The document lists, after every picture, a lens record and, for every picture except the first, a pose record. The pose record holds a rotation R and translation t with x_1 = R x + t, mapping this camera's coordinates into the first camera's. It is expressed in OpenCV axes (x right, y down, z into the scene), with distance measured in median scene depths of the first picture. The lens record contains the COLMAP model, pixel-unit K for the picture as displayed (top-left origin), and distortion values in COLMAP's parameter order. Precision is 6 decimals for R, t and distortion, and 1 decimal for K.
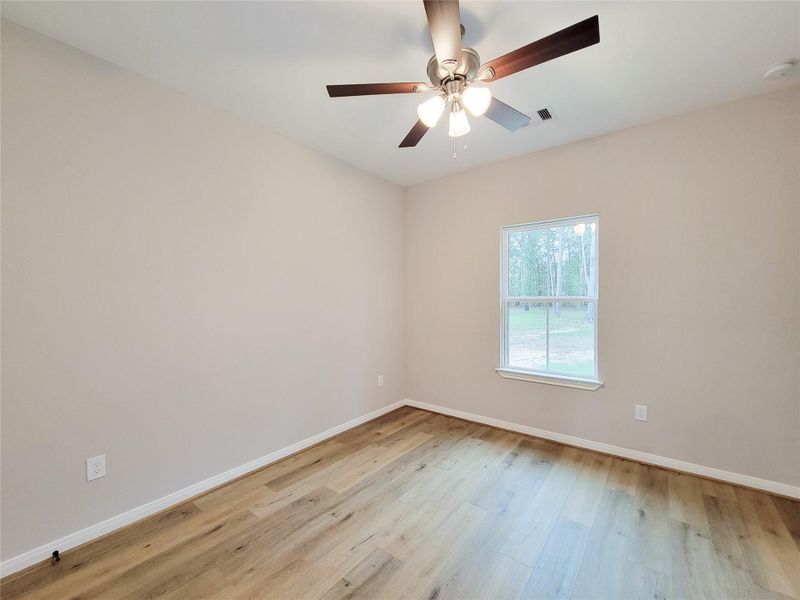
lens RADIAL K [[328.2, 0, 400.6], [0, 328.2, 299.1], [0, 0, 1]] dist [0.008688, -0.004400]
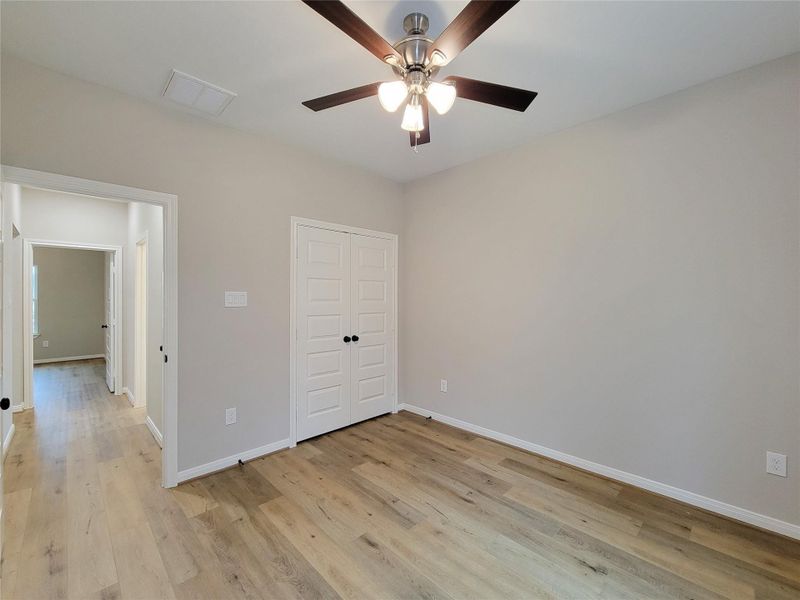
lens RADIAL K [[328.2, 0, 400.3], [0, 328.2, 297.1], [0, 0, 1]] dist [0.008688, -0.004400]
pose [[-0.106817, 0.007510, -0.994250, 0.829292], [-0.003520, 0.999962, 0.007931, -0.017334], [0.994272, 0.004347, -0.106787, 0.786599]]
